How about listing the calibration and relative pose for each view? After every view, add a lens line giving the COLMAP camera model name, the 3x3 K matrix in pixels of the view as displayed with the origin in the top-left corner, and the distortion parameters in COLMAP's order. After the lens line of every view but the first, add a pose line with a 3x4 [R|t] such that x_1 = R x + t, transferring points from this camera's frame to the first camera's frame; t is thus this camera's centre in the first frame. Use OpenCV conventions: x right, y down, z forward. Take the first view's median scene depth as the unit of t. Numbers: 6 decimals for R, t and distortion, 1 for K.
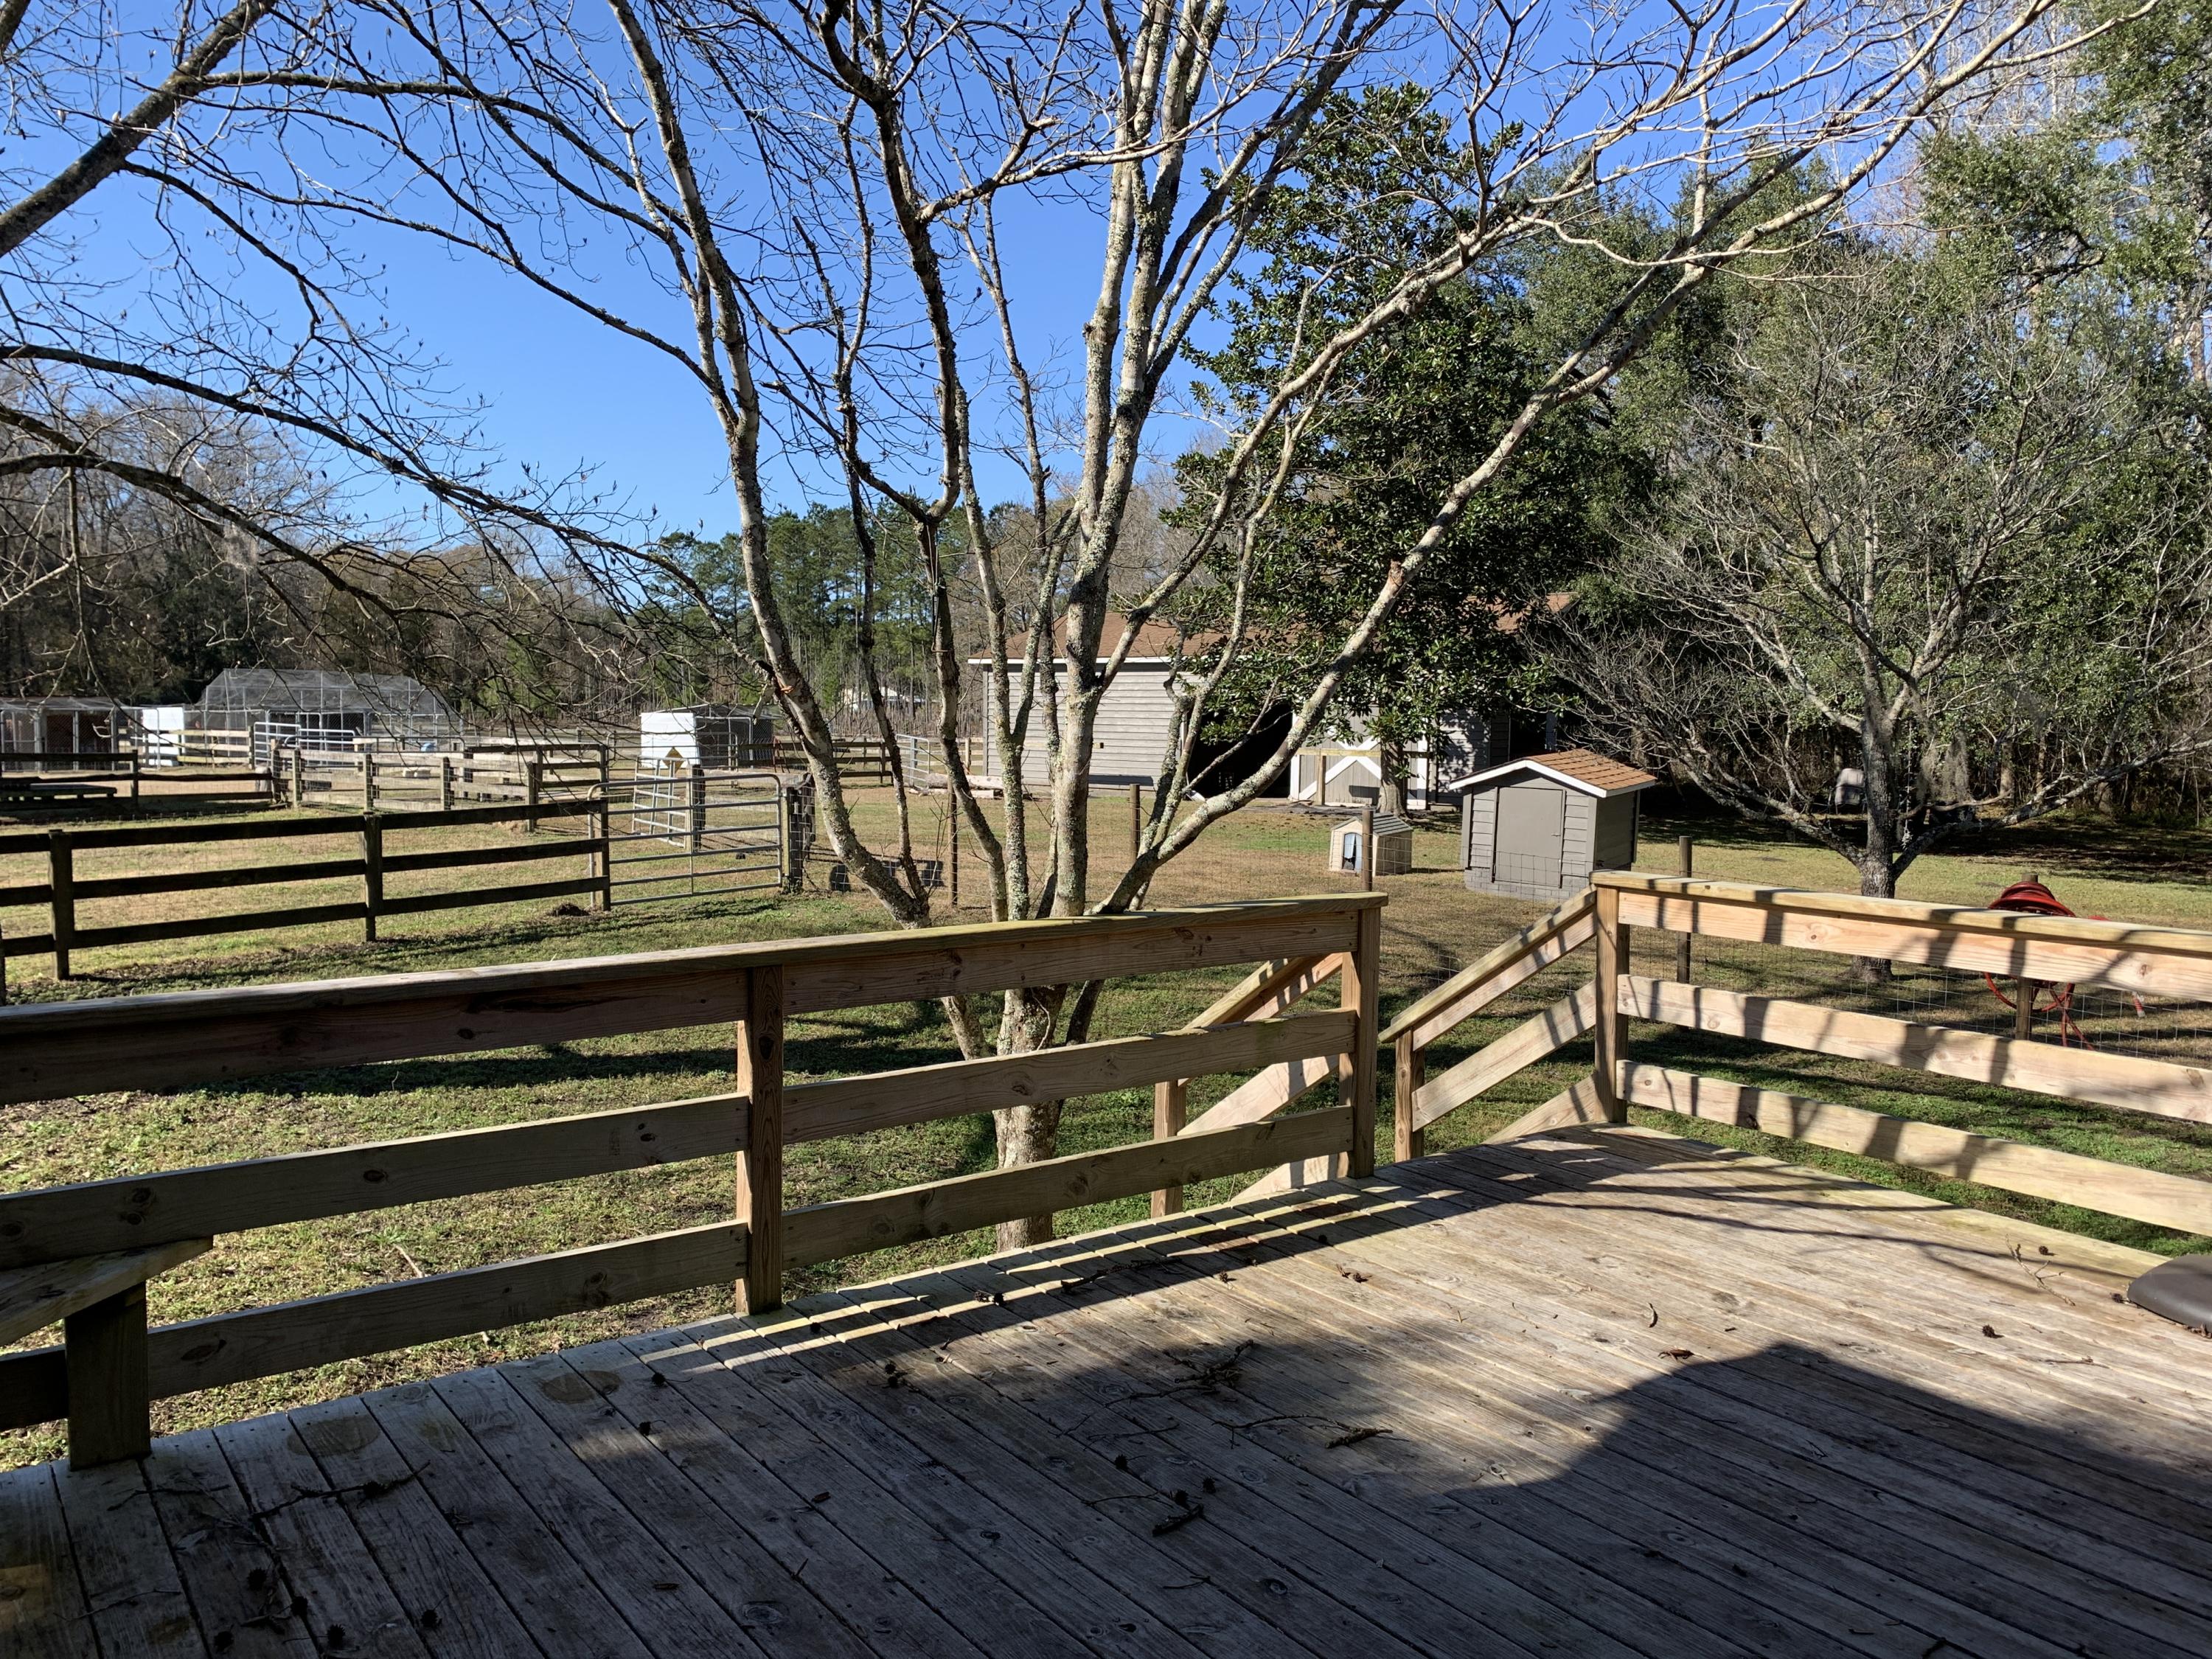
lens RADIAL K [[1696.8, 0, 1098.9], [0, 1696.8, 824.8], [0, 0, 1]] dist [0.064931, -0.075920]
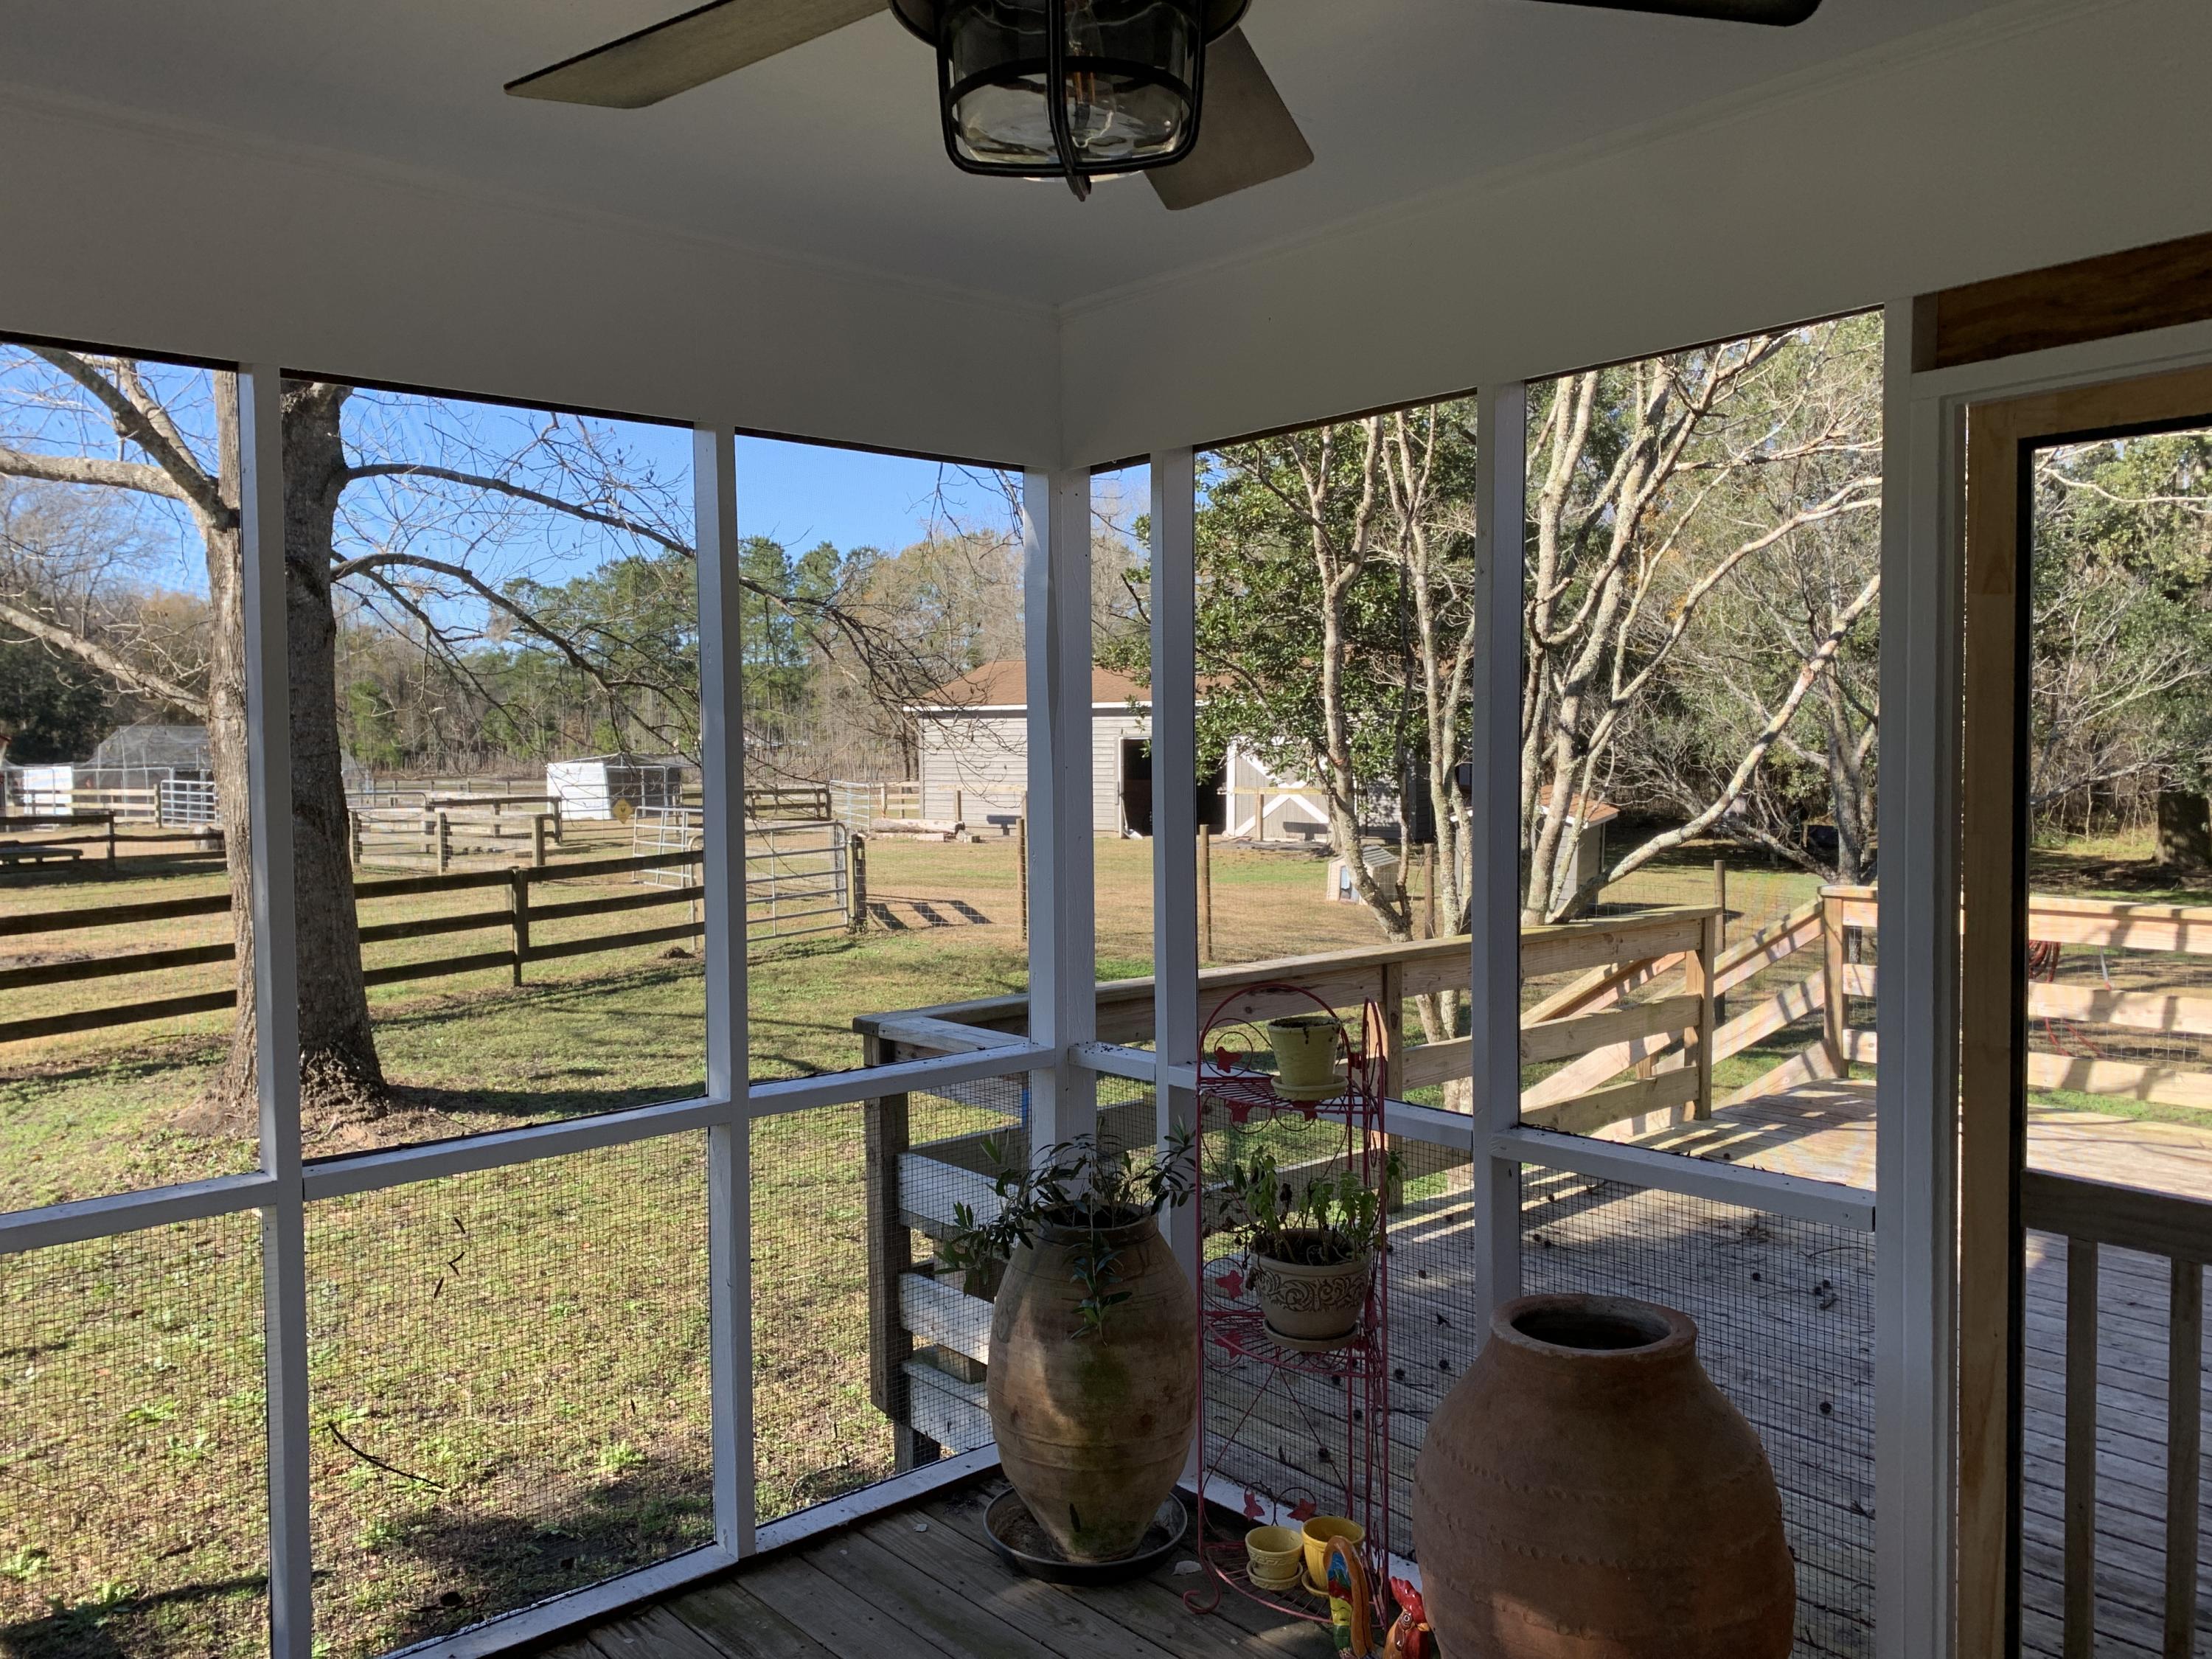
lens RADIAL K [[1696.8, 0, 1112.1], [0, 1696.8, 839.0], [0, 0, 1]] dist [0.064931, -0.075920]
pose [[0.994489, -0.021386, 0.102638, -0.163714], [0.022885, 0.999648, -0.013453, -0.001399], [-0.102314, 0.015728, 0.994628, -0.105094]]
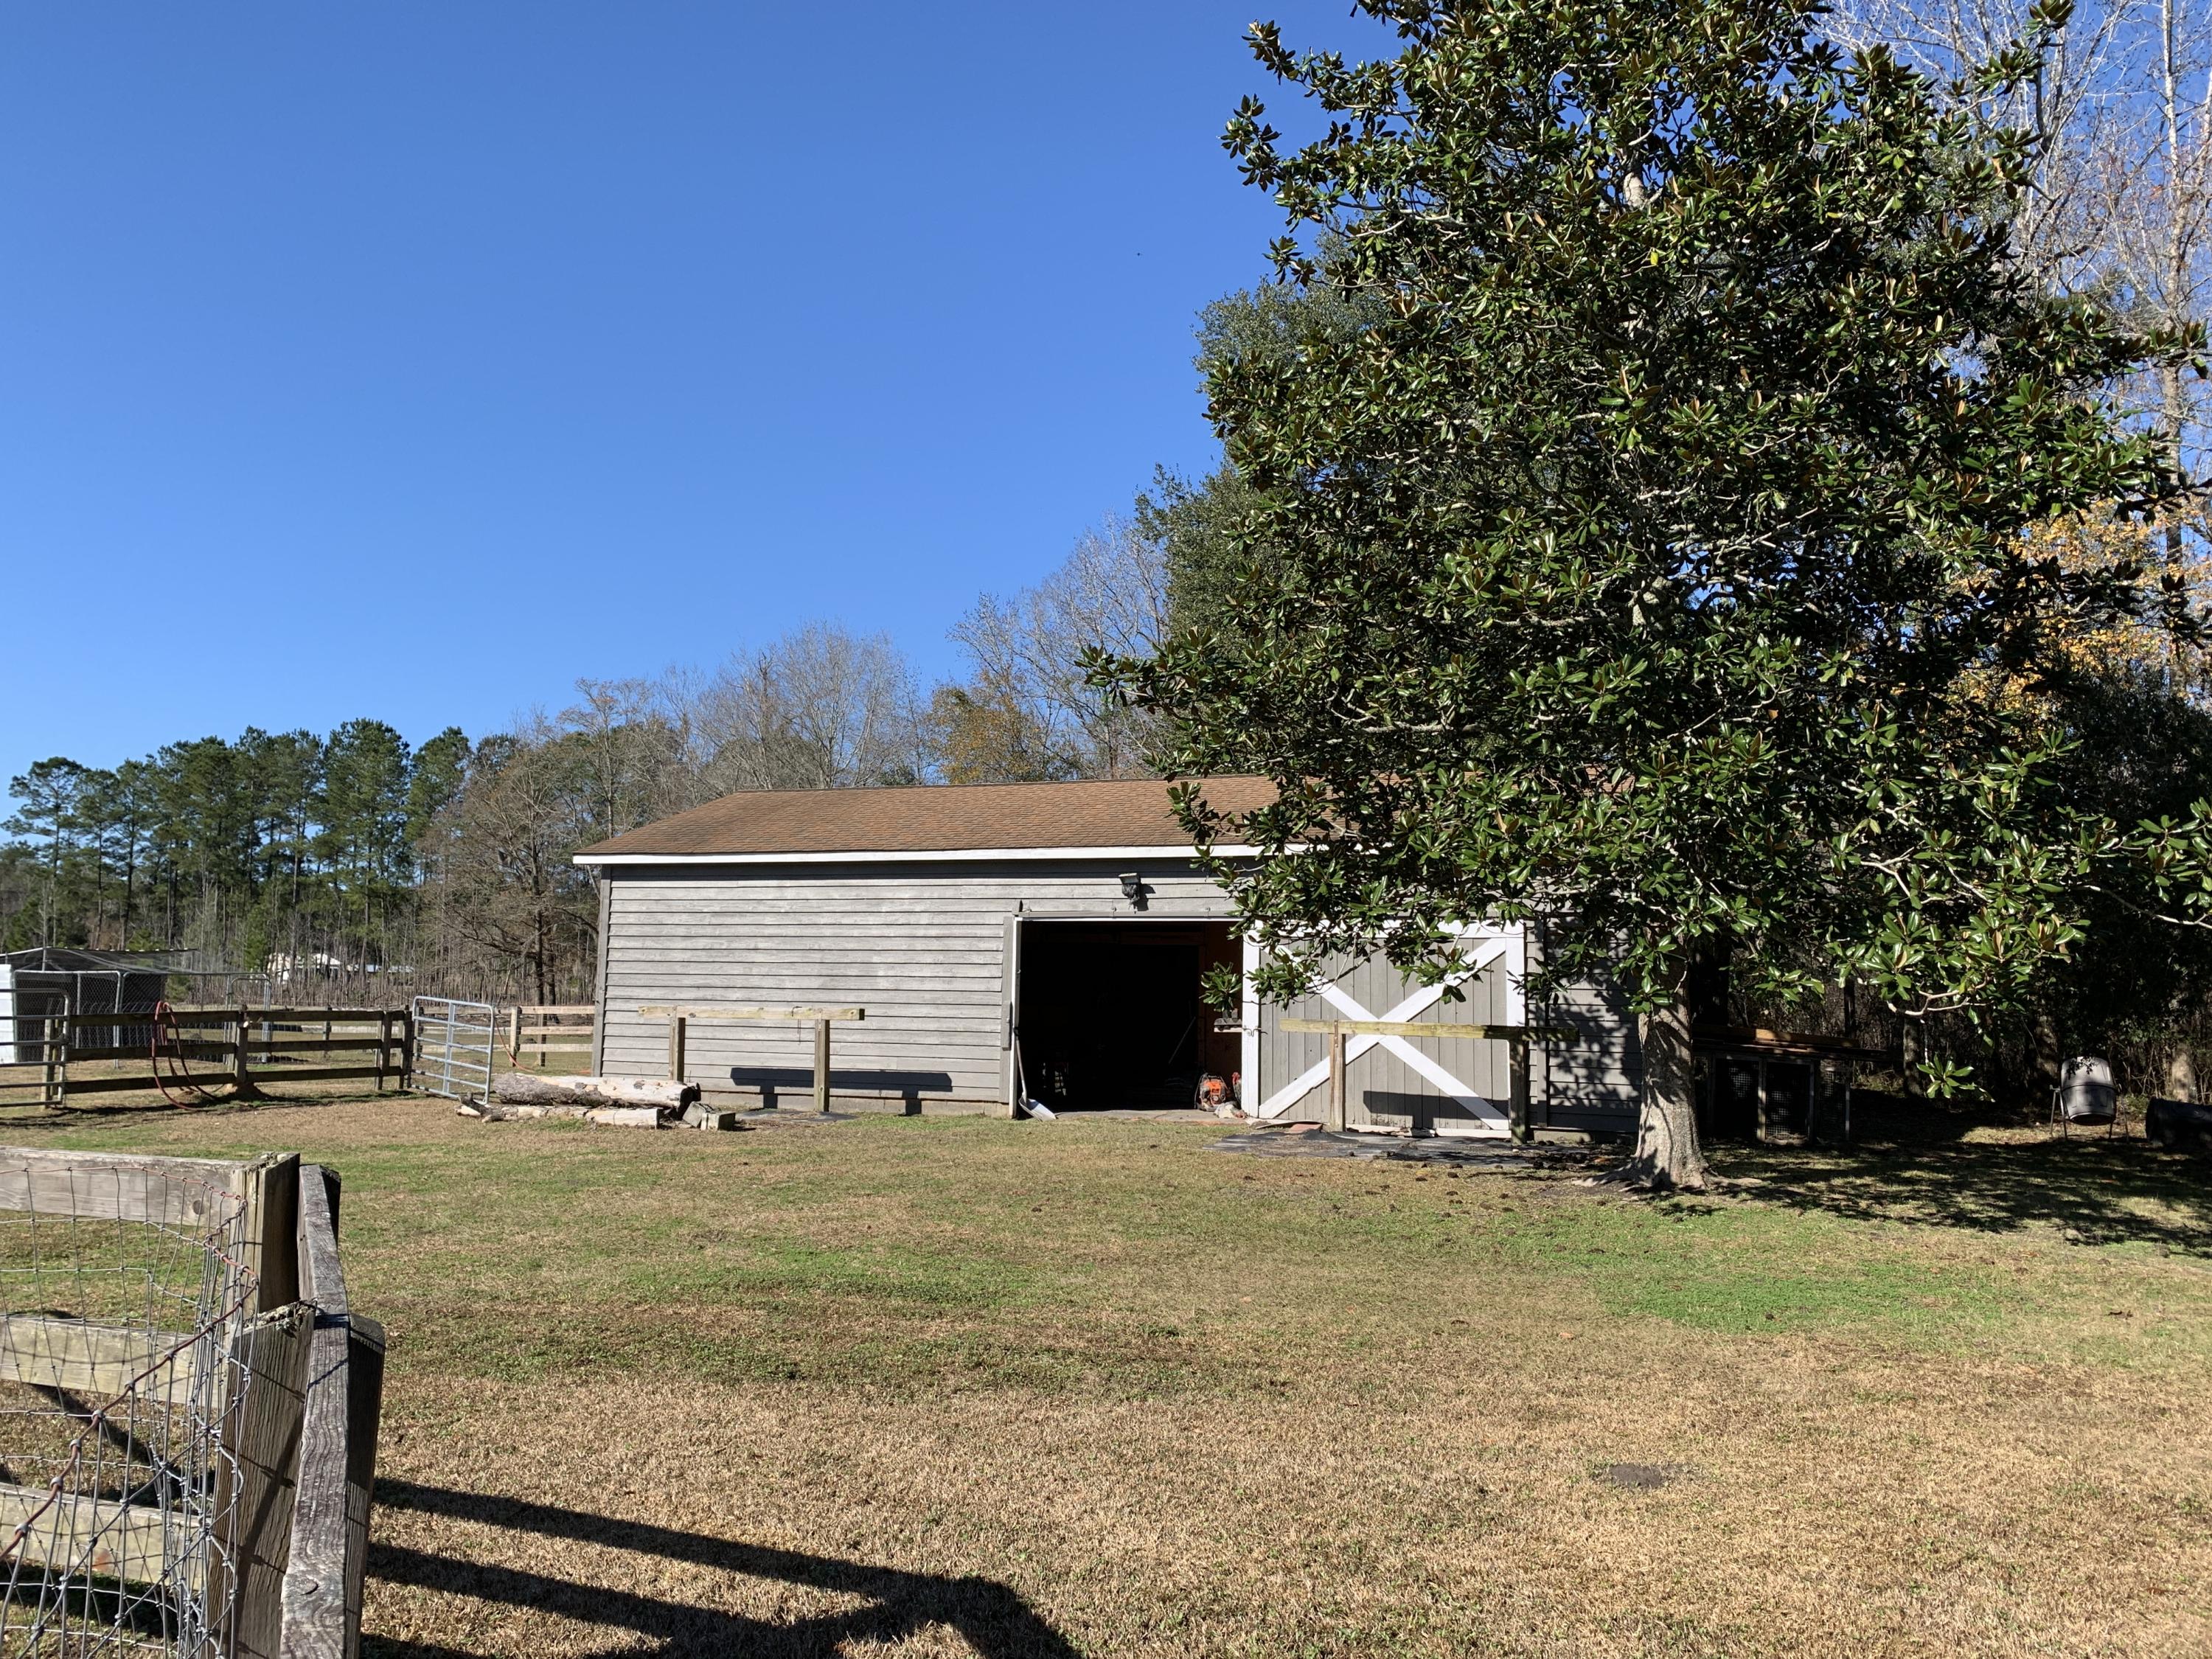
lens RADIAL K [[1696.8, 0, 1085.2], [0, 1696.8, 808.9], [0, 0, 1]] dist [0.064931, -0.075920]
pose [[0.956422, 0.036286, 0.289723, -0.220406], [0.013530, 0.985675, -0.168114, -0.052440], [-0.291673, 0.164708, 0.942230, 1.220740]]
